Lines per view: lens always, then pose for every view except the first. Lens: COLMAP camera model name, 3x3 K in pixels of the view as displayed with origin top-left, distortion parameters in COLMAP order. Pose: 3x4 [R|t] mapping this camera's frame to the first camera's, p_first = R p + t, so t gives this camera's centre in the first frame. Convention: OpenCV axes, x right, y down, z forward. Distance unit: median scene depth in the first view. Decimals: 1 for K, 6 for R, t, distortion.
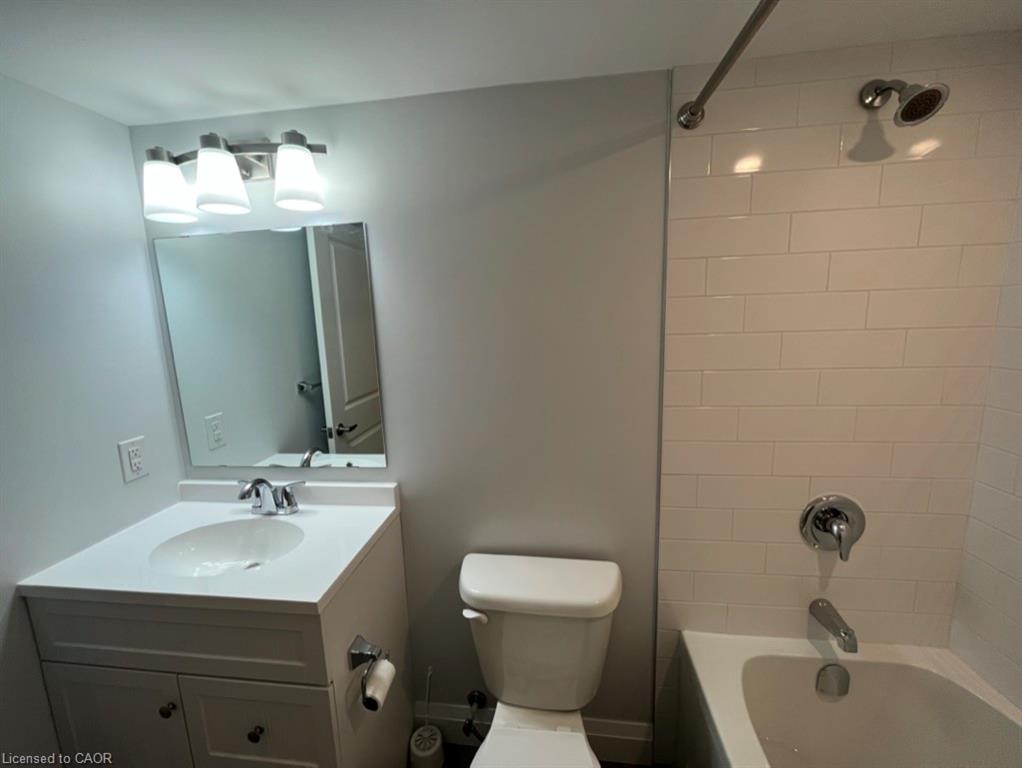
lens RADIAL K [[412.0, 0, 509.4], [0, 412.0, 382.9], [0, 0, 1]] dist [-0.010755, 0.000245]
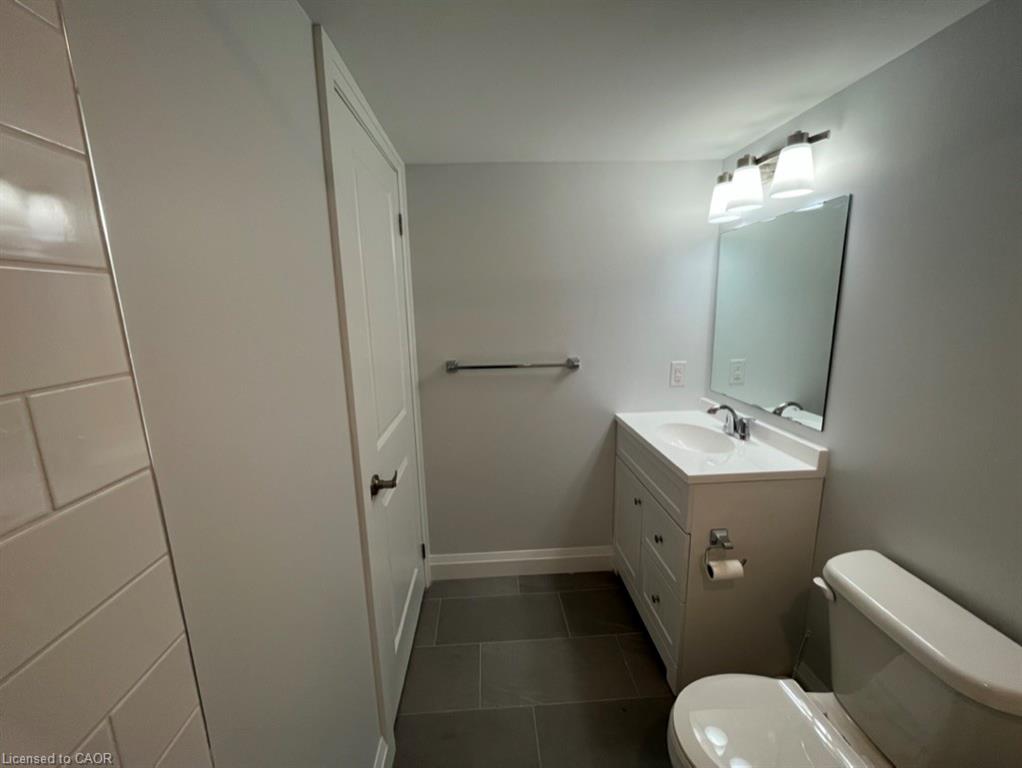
lens RADIAL K [[412.0, 0, 510.7], [0, 412.0, 383.7], [0, 0, 1]] dist [-0.010755, 0.000245]
pose [[0.181255, 0.220362, -0.958430, 0.582361], [-0.140837, 0.970343, 0.196466, -0.007036], [0.973299, 0.099372, 0.206915, -0.005785]]
